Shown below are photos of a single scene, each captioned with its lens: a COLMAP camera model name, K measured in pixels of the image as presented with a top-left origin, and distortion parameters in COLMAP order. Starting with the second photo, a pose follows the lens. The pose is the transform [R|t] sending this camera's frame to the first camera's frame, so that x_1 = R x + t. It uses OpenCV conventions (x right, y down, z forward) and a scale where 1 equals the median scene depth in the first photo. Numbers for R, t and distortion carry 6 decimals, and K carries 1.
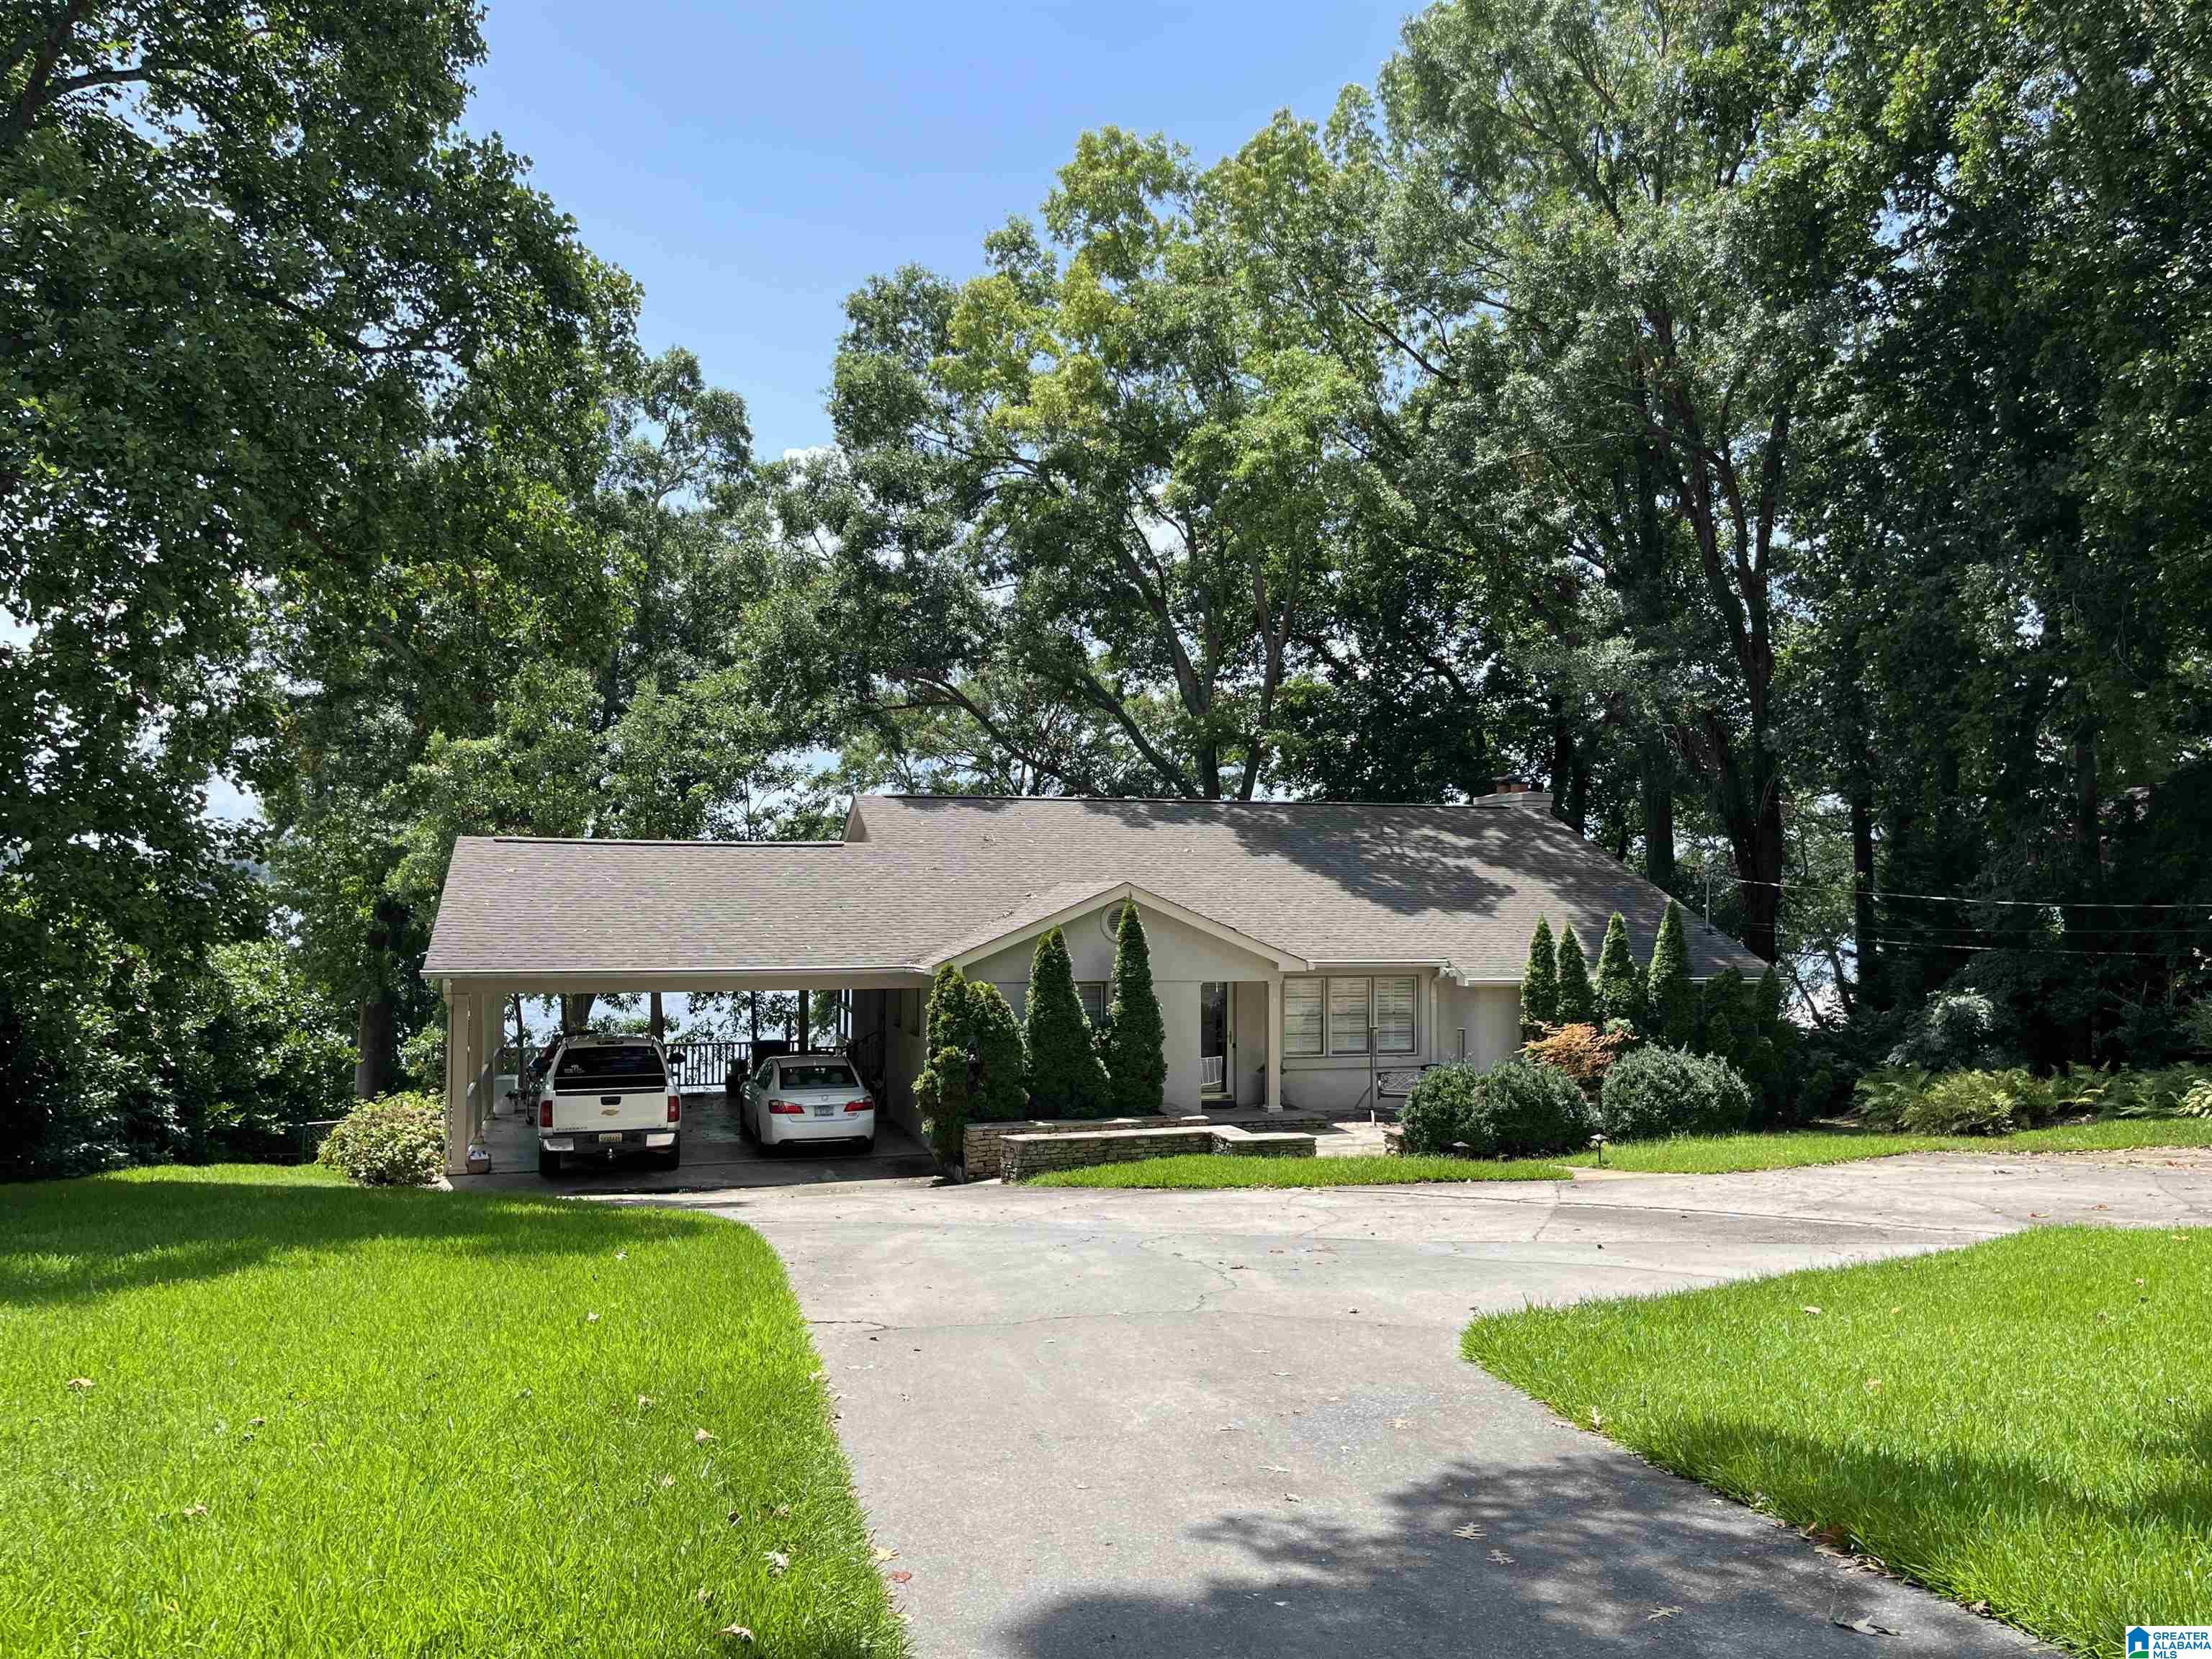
lens RADIAL K [[1671.9, 0, 1118.5], [0, 1671.9, 825.7], [0, 0, 1]] dist [0.055547, -0.080412]
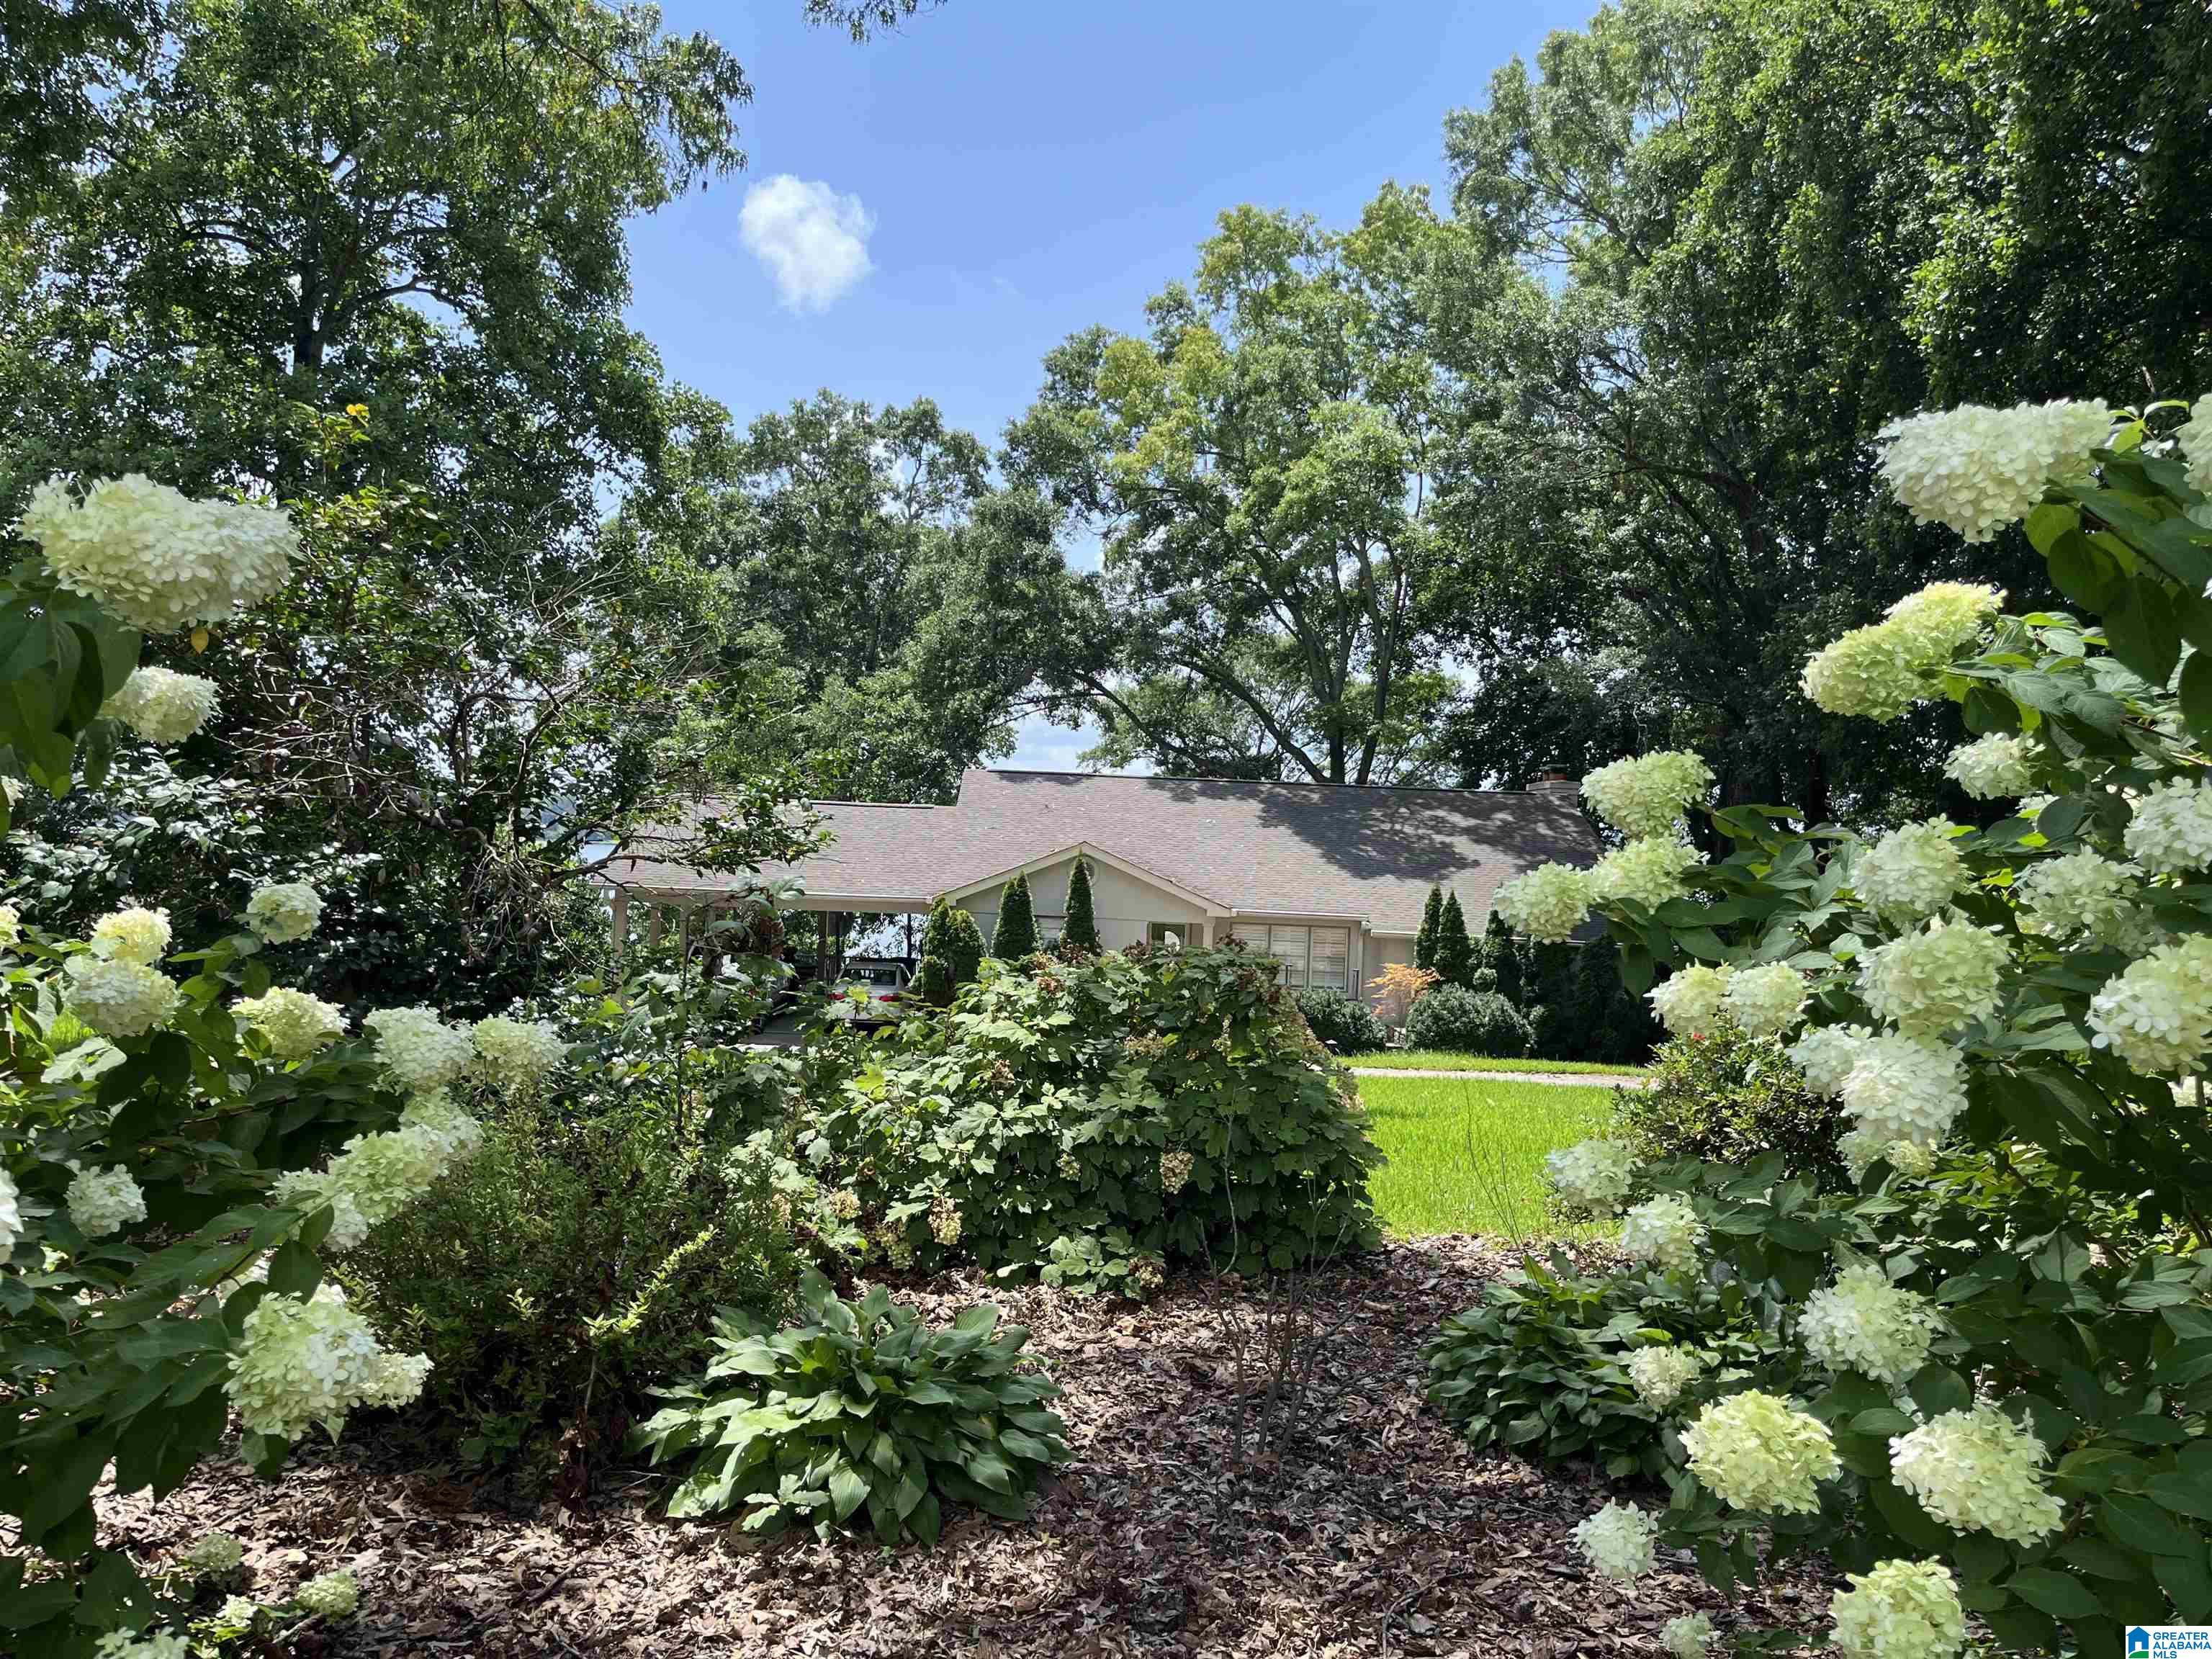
lens RADIAL K [[1671.9, 0, 1112.6], [0, 1671.9, 848.2], [0, 0, 1]] dist [0.055547, -0.080412]
pose [[0.963206, 0.036509, -0.266271, 0.331275], [-0.028618, 0.999030, 0.033458, -0.005275], [0.267234, -0.024606, 0.963317, -0.229445]]
